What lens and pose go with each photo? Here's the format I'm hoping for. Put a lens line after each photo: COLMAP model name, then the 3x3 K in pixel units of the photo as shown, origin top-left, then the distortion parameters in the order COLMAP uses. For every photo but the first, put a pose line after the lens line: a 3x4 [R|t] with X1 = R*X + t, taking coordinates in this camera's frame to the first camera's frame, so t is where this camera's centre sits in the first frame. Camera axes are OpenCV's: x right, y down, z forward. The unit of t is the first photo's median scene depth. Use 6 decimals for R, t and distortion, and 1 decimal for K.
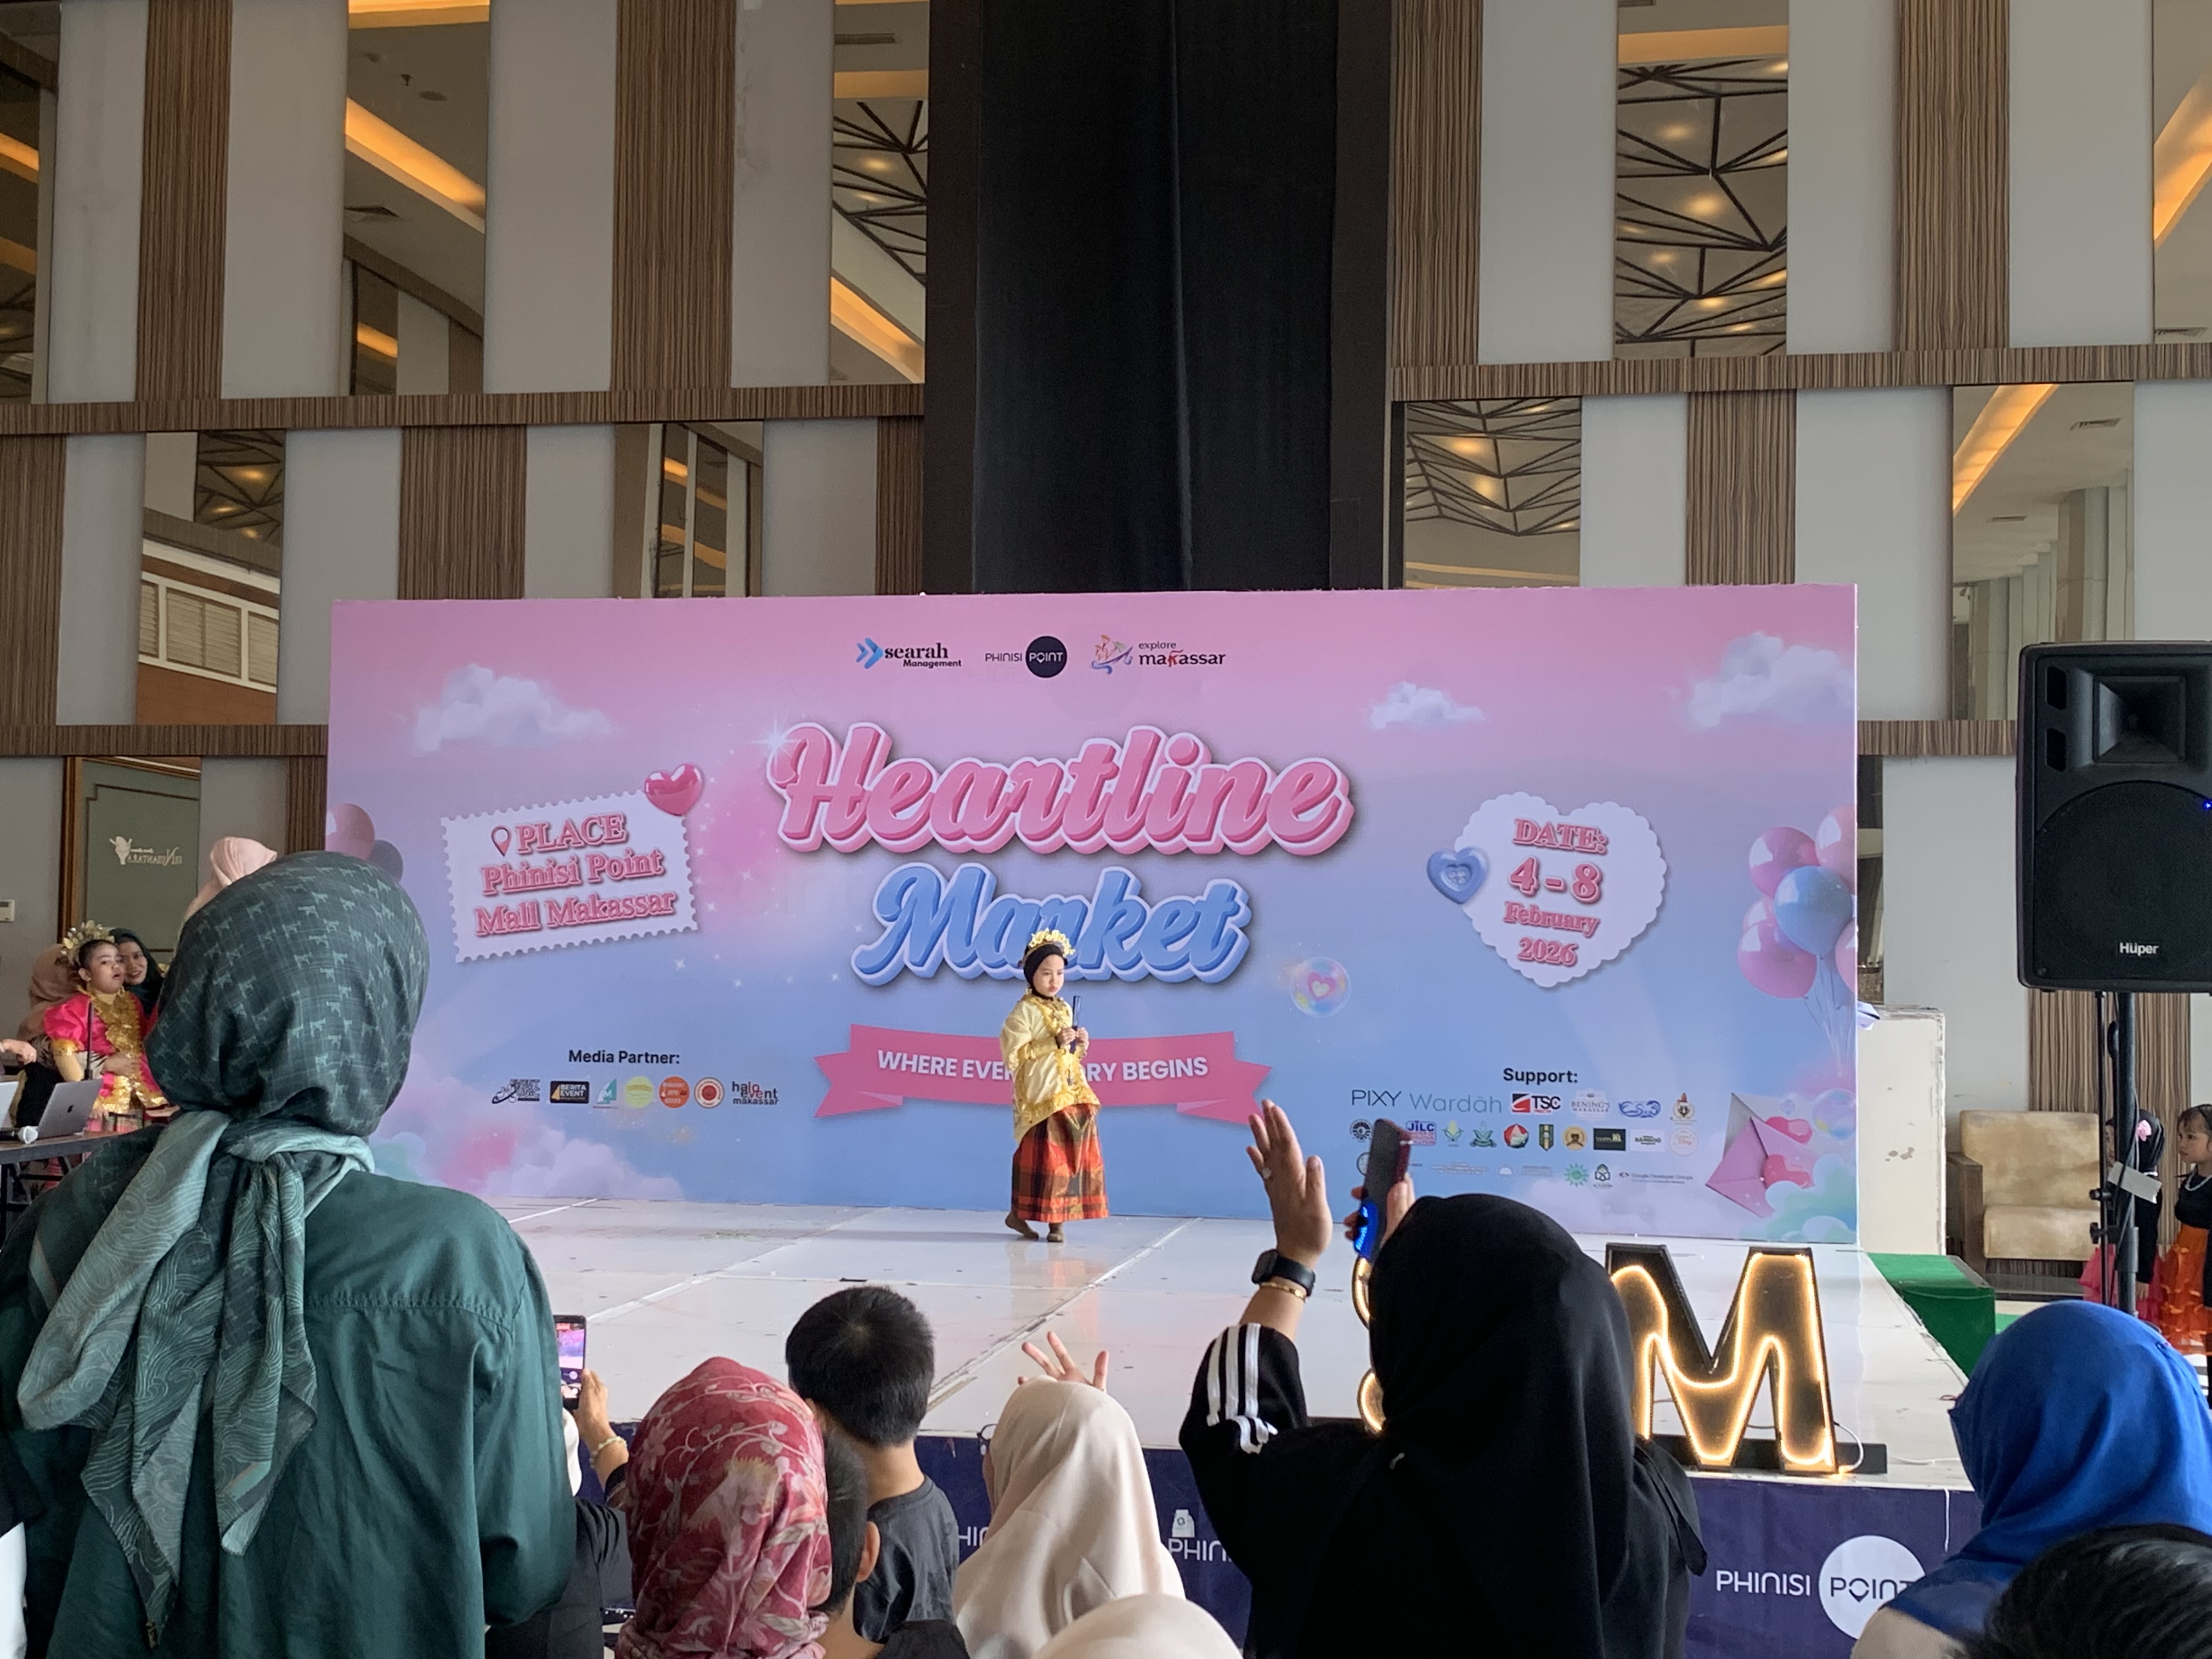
lens RADIAL K [[2802.7, 0, 1104.5], [0, 2802.7, 829.8], [0, 0, 1]] dist [0.100919, 0.000000]
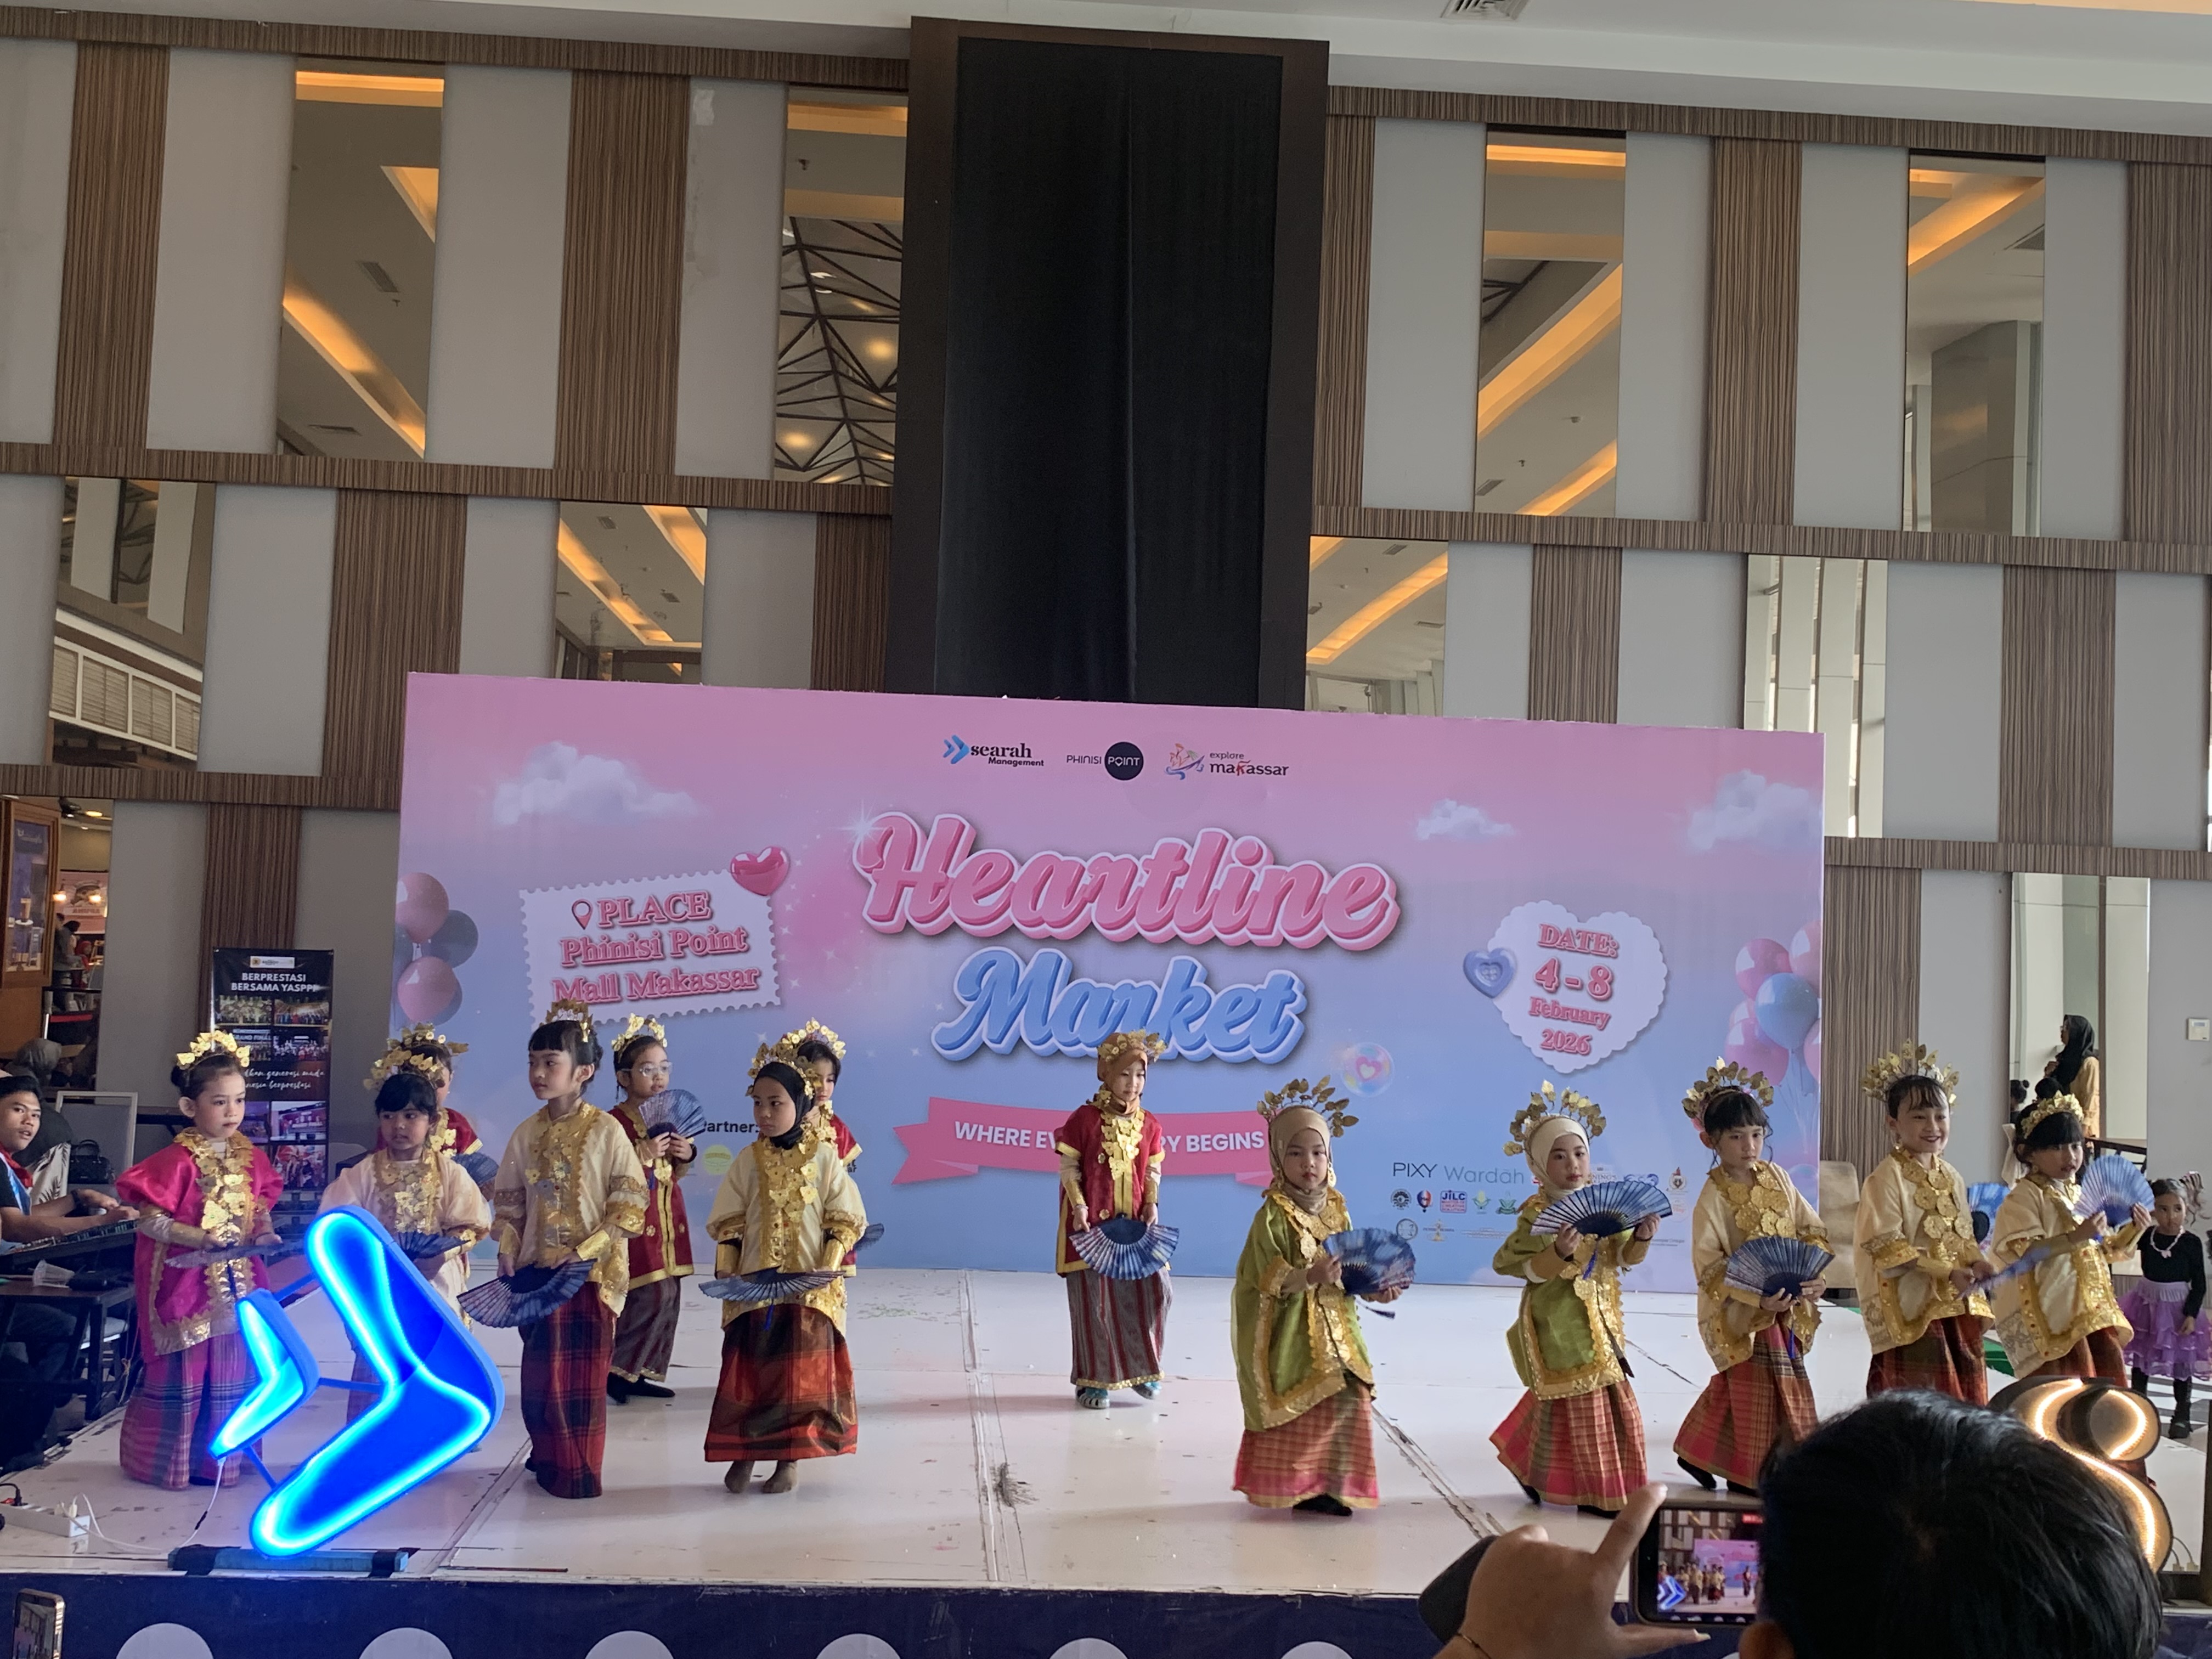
lens RADIAL K [[2324.7, 0, 1104.1], [0, 2324.7, 831.7], [0, 0, 1]] dist [0.099870, 0.000000]
pose [[0.966457, 0.034182, 0.254544, -0.255070], [-0.033875, 0.999410, -0.005593, -0.028728], [-0.254585, -0.003217, 0.967045, 0.127810]]
